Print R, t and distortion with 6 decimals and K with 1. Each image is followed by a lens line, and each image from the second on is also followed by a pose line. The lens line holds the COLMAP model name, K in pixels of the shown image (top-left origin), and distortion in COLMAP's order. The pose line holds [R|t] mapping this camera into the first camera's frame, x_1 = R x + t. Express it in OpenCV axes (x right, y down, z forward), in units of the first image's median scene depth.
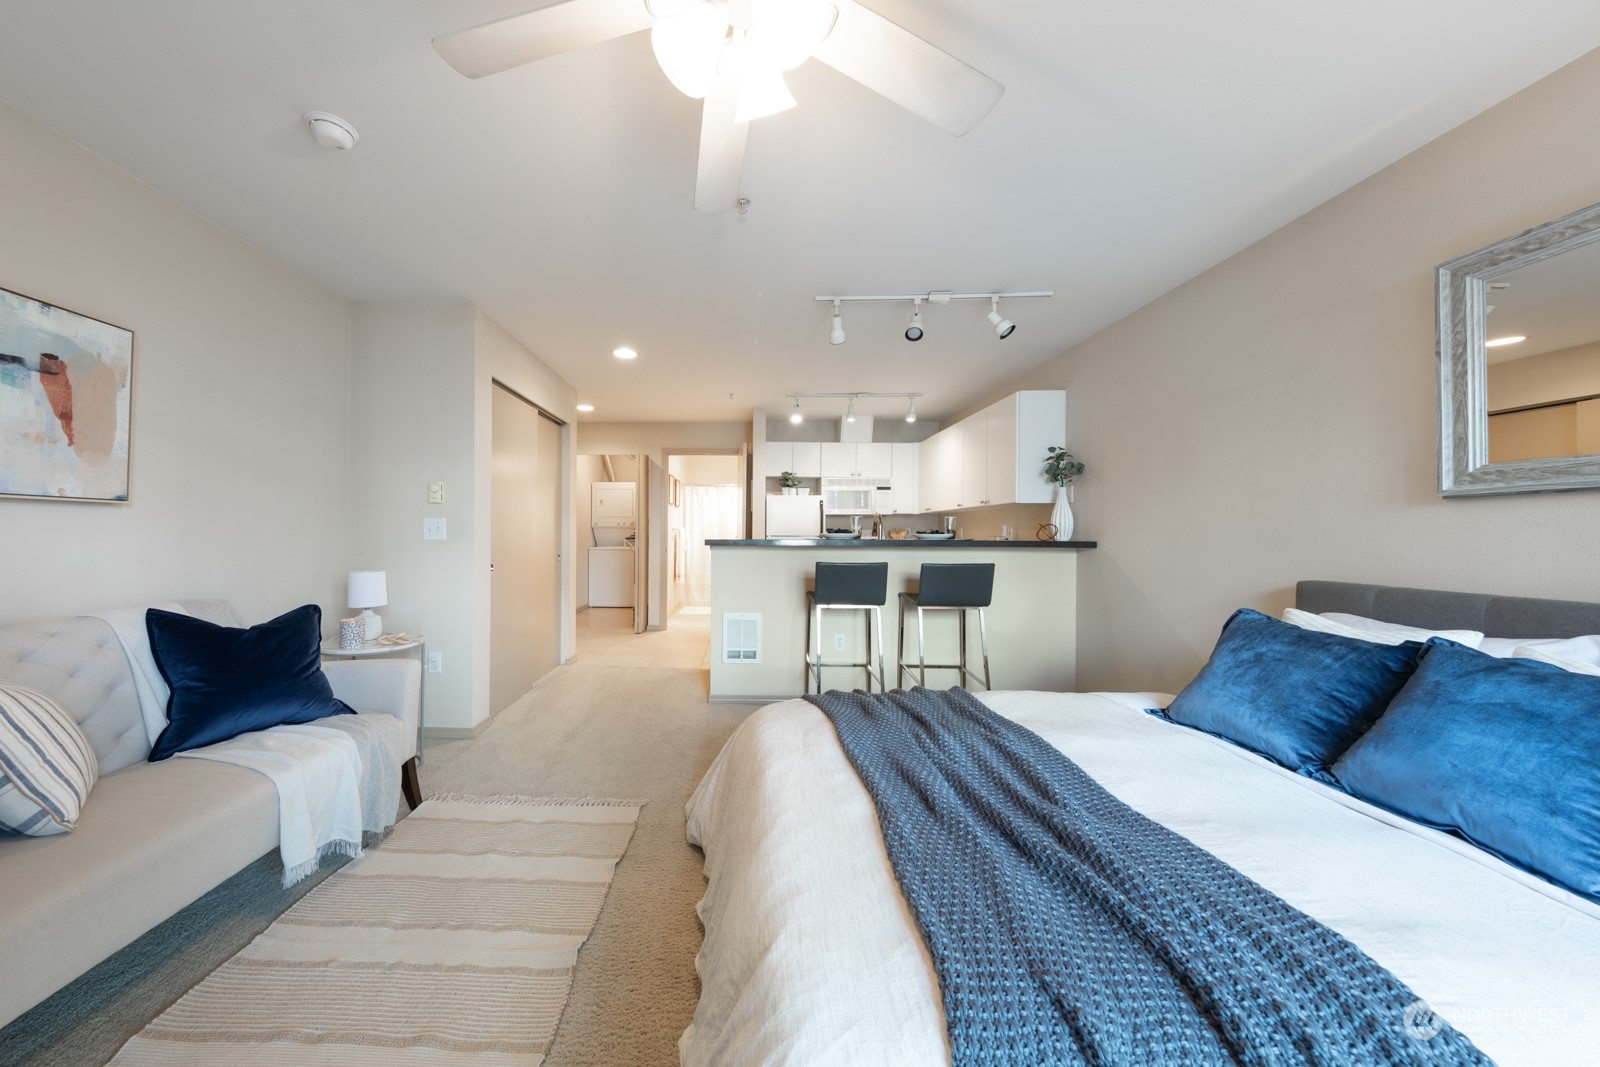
lens RADIAL K [[529.4, 0, 736.1], [0, 529.4, 529.6], [0, 0, 1]] dist [0.004540, -0.000781]
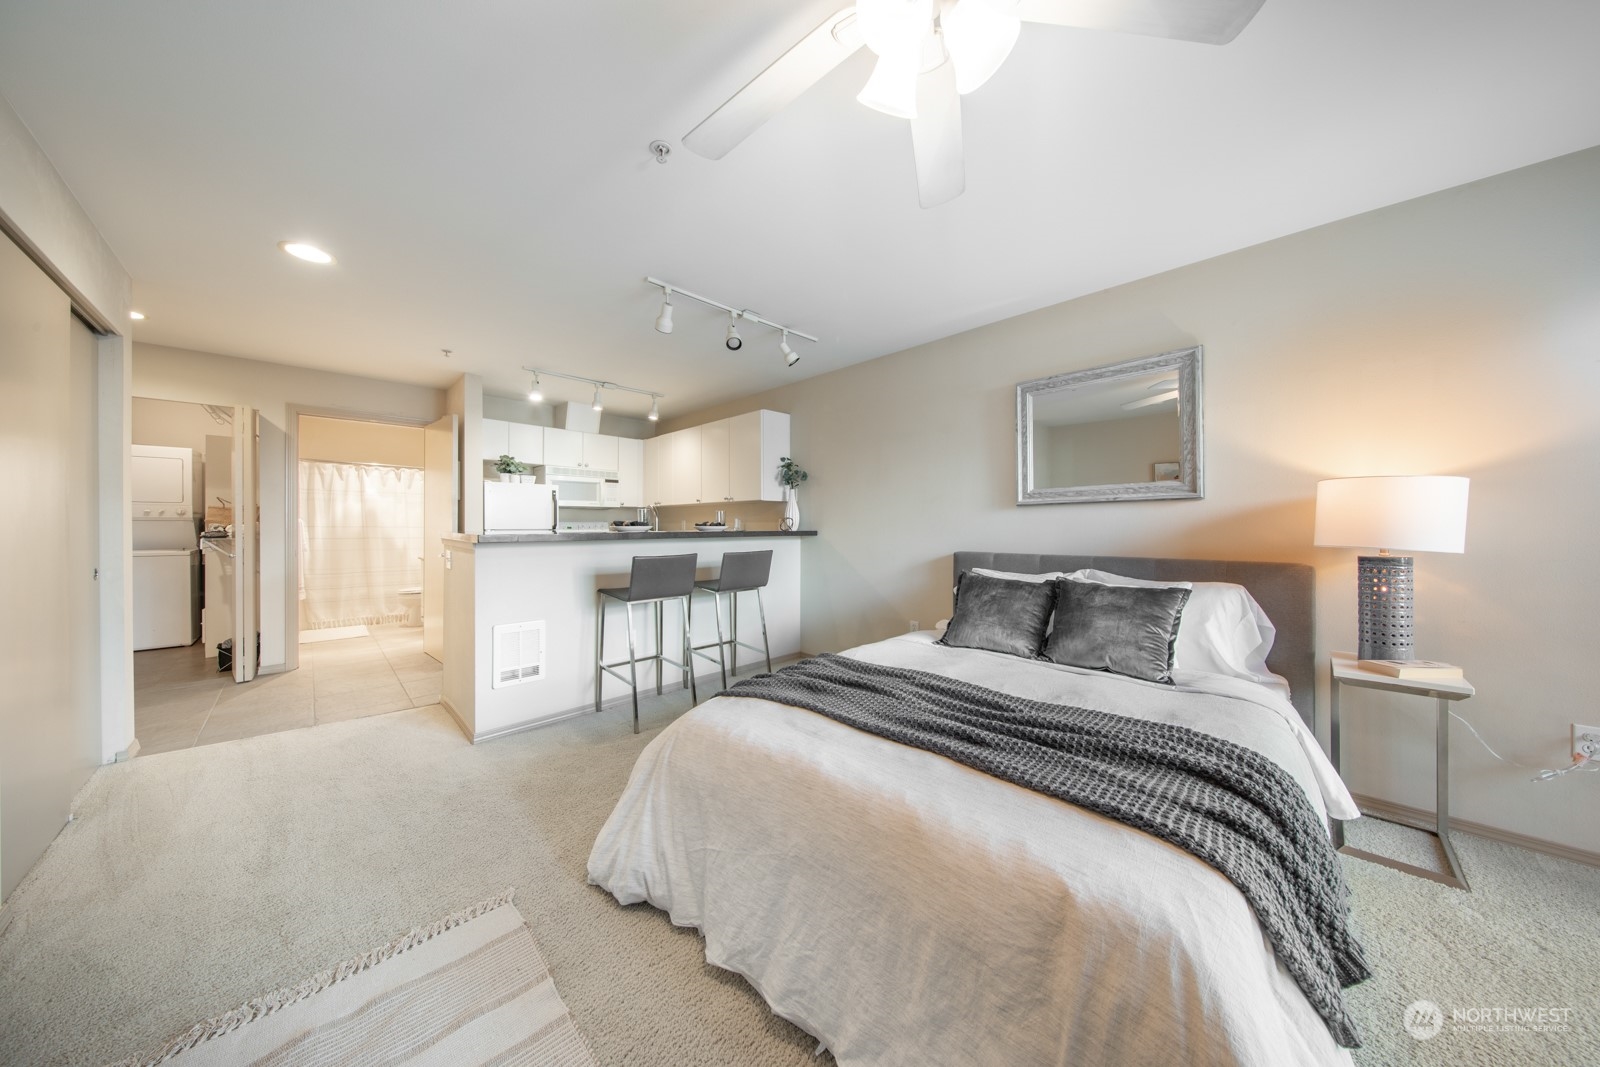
lens RADIAL K [[494.5, 0, 793.5], [0, 494.5, 527.3], [0, 0, 1]] dist [-0.003302, -0.000460]
pose [[0.699003, -0.008369, 0.715070, -0.244684], [0.001095, 0.999943, 0.010632, -0.000344], [-0.715118, -0.006648, 0.698972, 0.155693]]
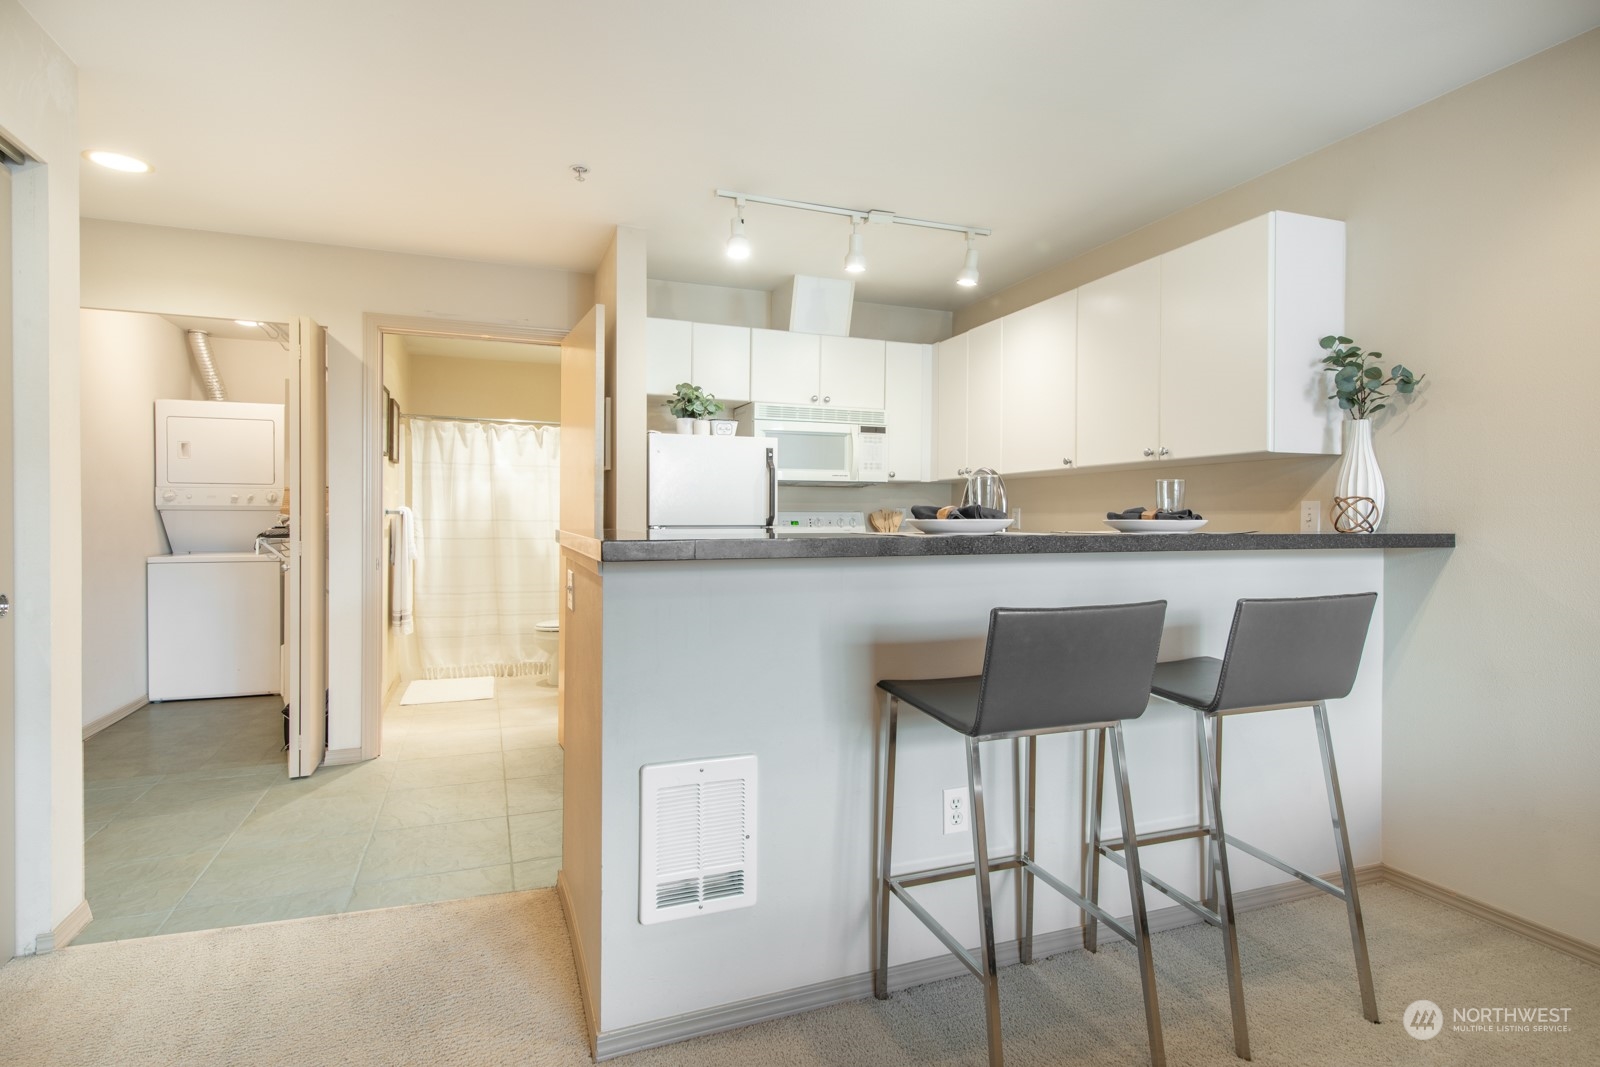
lens RADIAL K [[802.2, 0, 800.7], [0, 802.2, 524.8], [0, 0, 1]] dist [0.024341, -0.002472]
pose [[0.923004, -0.005432, 0.384752, -0.125048], [0.001102, 0.999934, 0.011473, 0.004877], [-0.384789, -0.010165, 0.922949, 0.522198]]
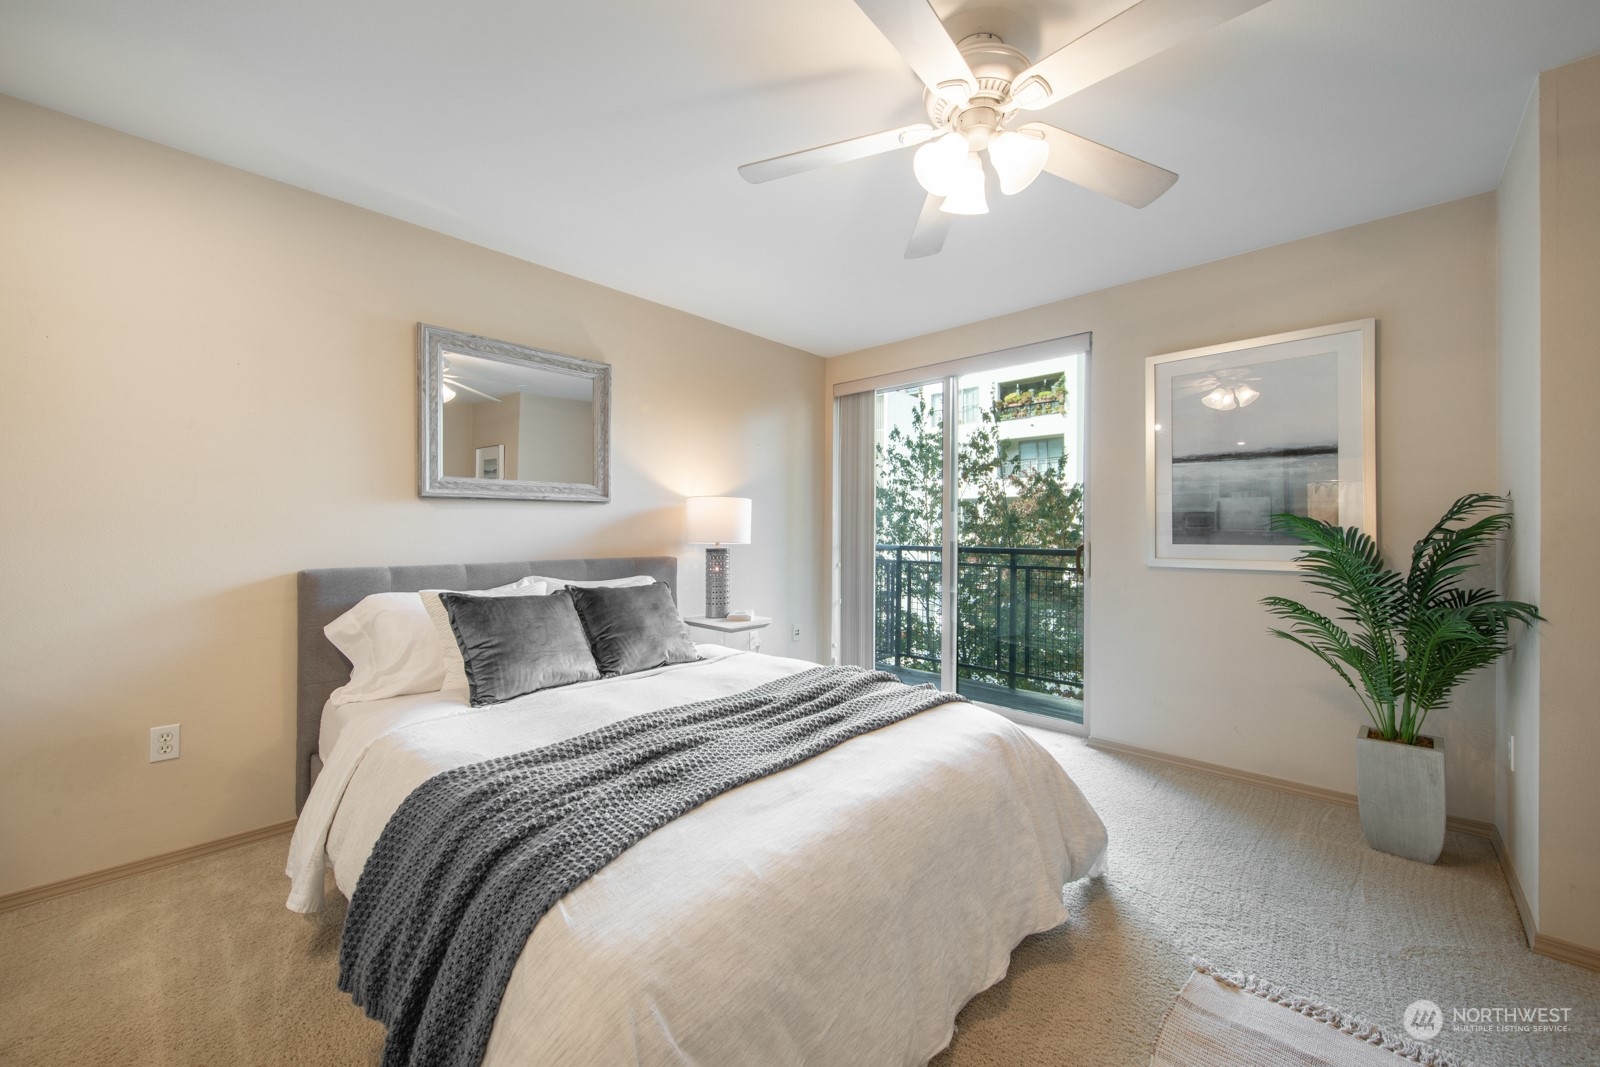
lens RADIAL K [[613.7, 0, 801.9], [0, 613.7, 526.6], [0, 0, 1]] dist [0.010254, -0.002577]
pose [[-0.748834, -0.007901, 0.662711, -0.206318], [-0.014556, 0.999884, -0.004527, 0.004020], [-0.662598, -0.013036, -0.748862, 0.724001]]
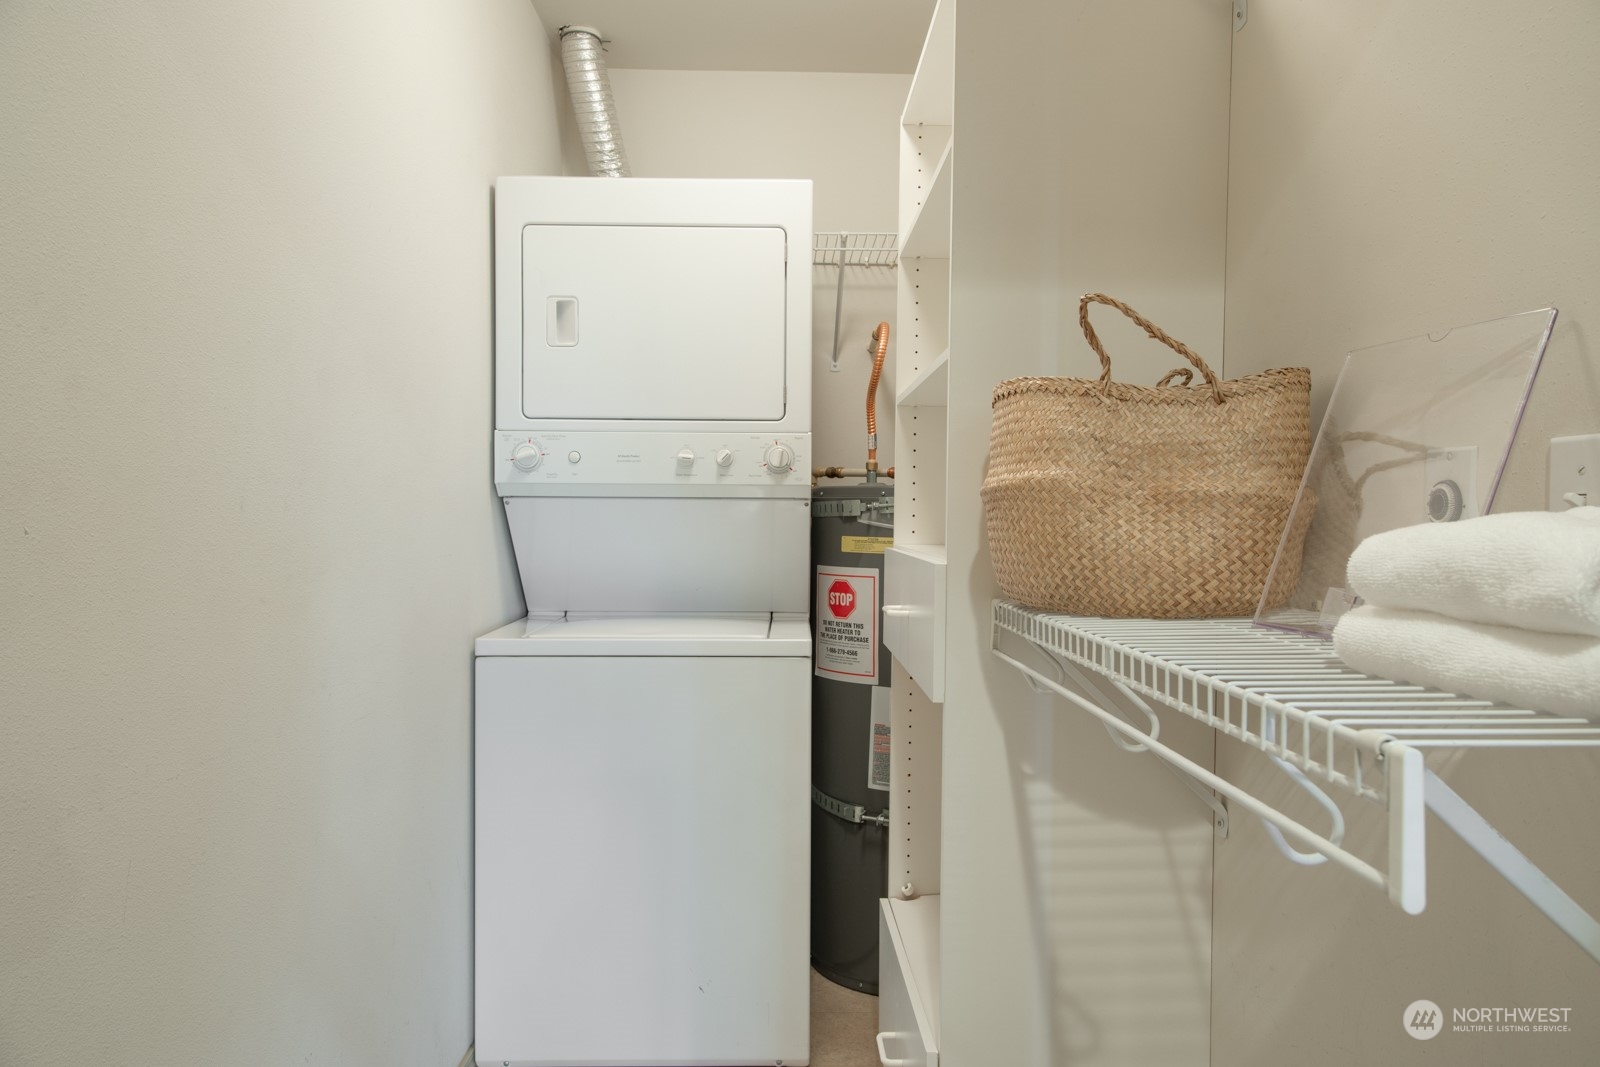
lens RADIAL K [[1042.8, 0, 807.7], [0, 1042.8, 532.4], [0, 0, 1]] dist [-0.000817, -0.002707]
pose [[0.999239, 0.003112, 0.038880, -0.463121], [-0.004020, 0.999721, 0.023294, -0.000006], [-0.038797, -0.023433, 0.998972, 1.663832]]
